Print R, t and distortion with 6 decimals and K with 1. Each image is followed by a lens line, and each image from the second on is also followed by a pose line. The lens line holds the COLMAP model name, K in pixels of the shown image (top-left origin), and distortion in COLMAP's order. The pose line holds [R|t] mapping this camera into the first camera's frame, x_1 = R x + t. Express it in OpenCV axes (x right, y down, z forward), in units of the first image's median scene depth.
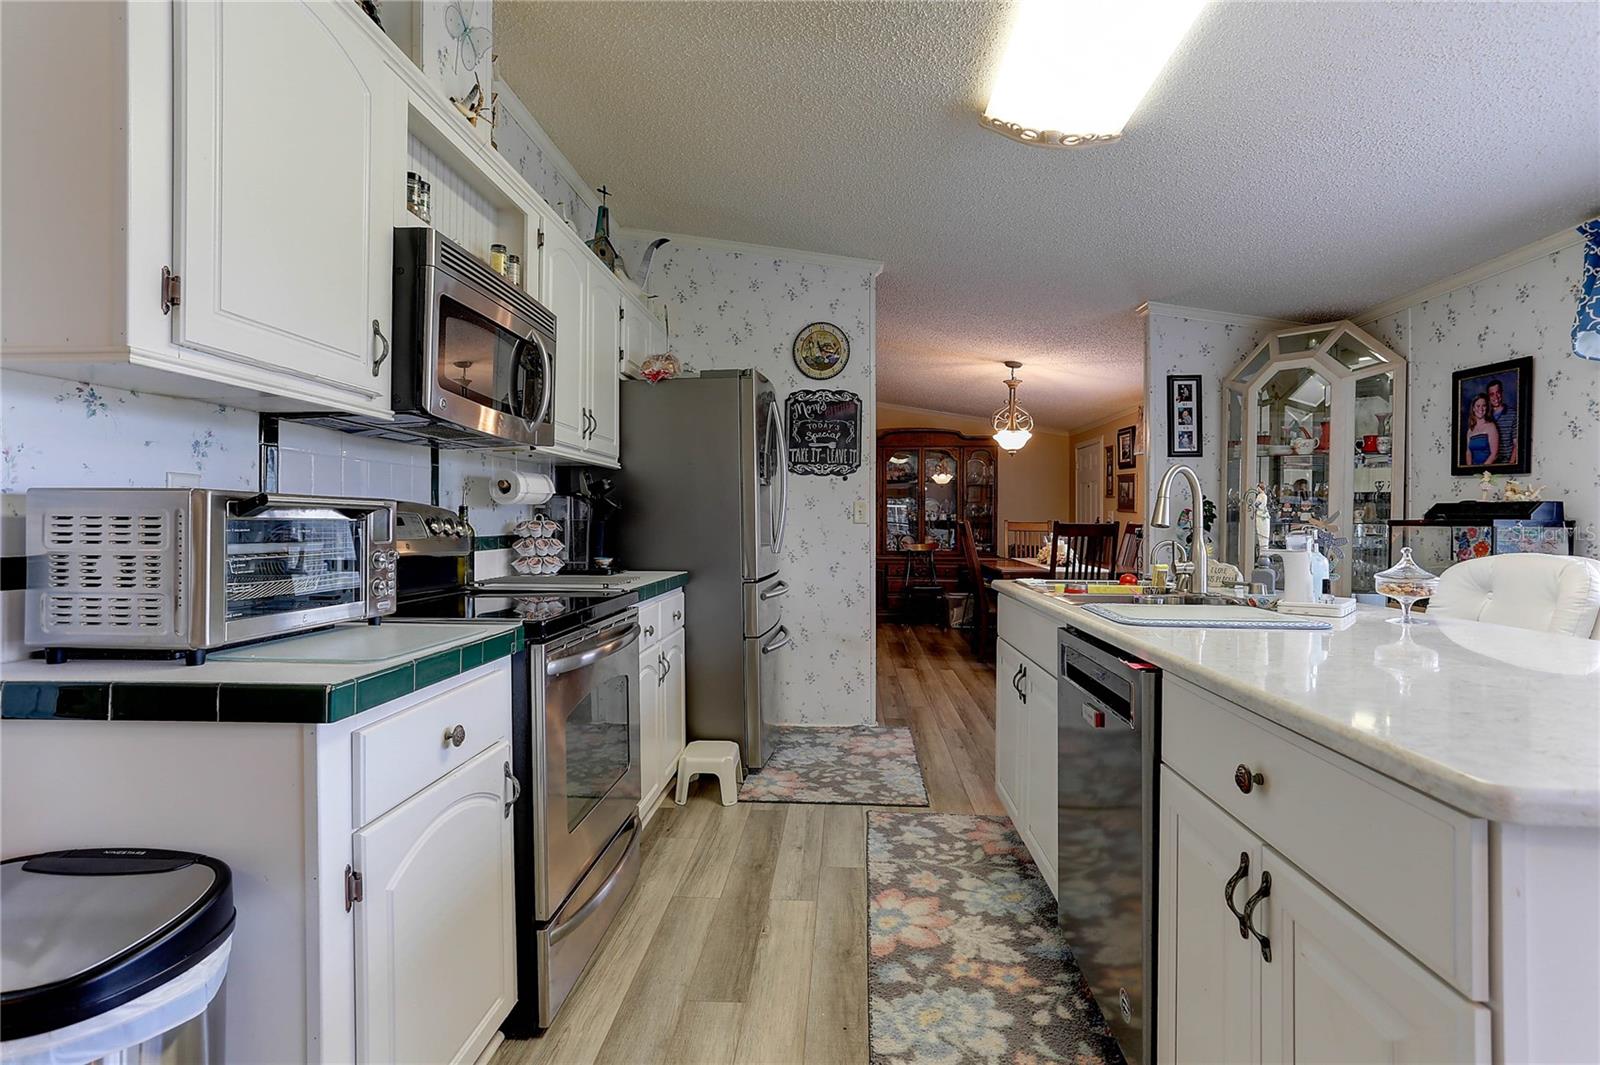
lens RADIAL K [[753.7, 0, 801.5], [0, 753.7, 530.0], [0, 0, 1]] dist [-0.021092, 0.001682]
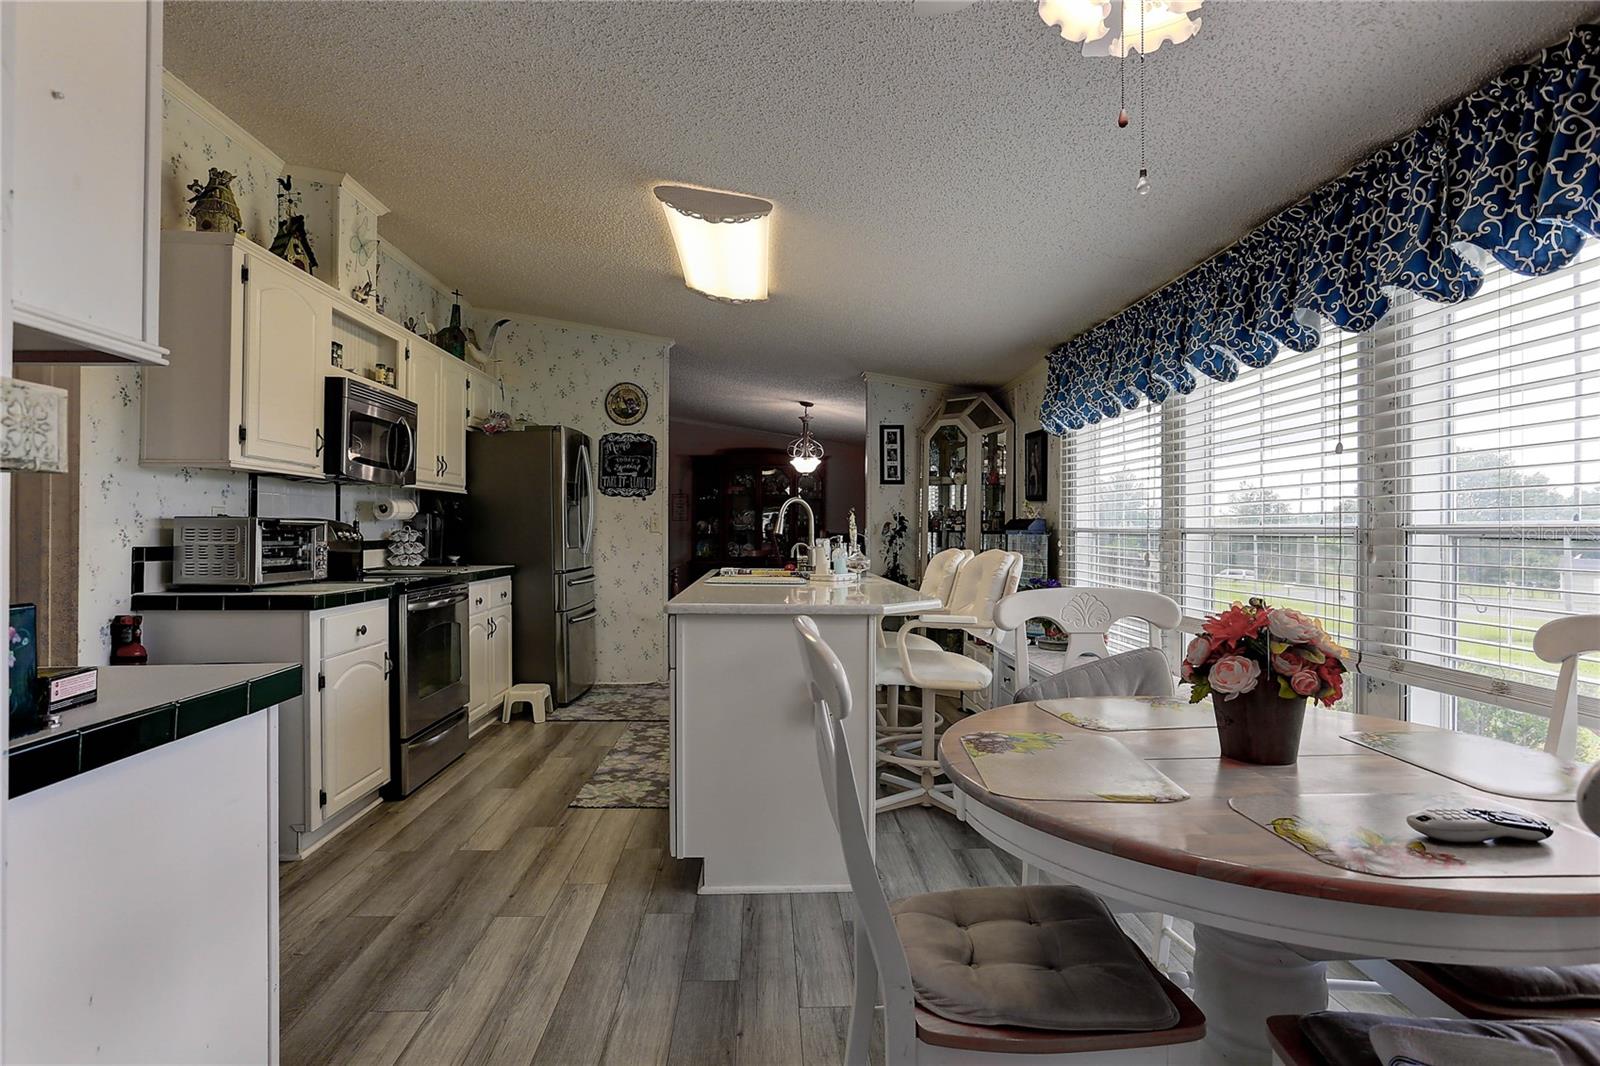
lens RADIAL K [[839.1, 0, 797.0], [0, 839.1, 530.4], [0, 0, 1]] dist [-0.018335, 0.004805]
pose [[0.995797, 0.000679, 0.091588, 0.281475], [0.000368, 0.999935, -0.011416, 0.007168], [-0.091590, 0.011401, 0.995732, -0.752755]]
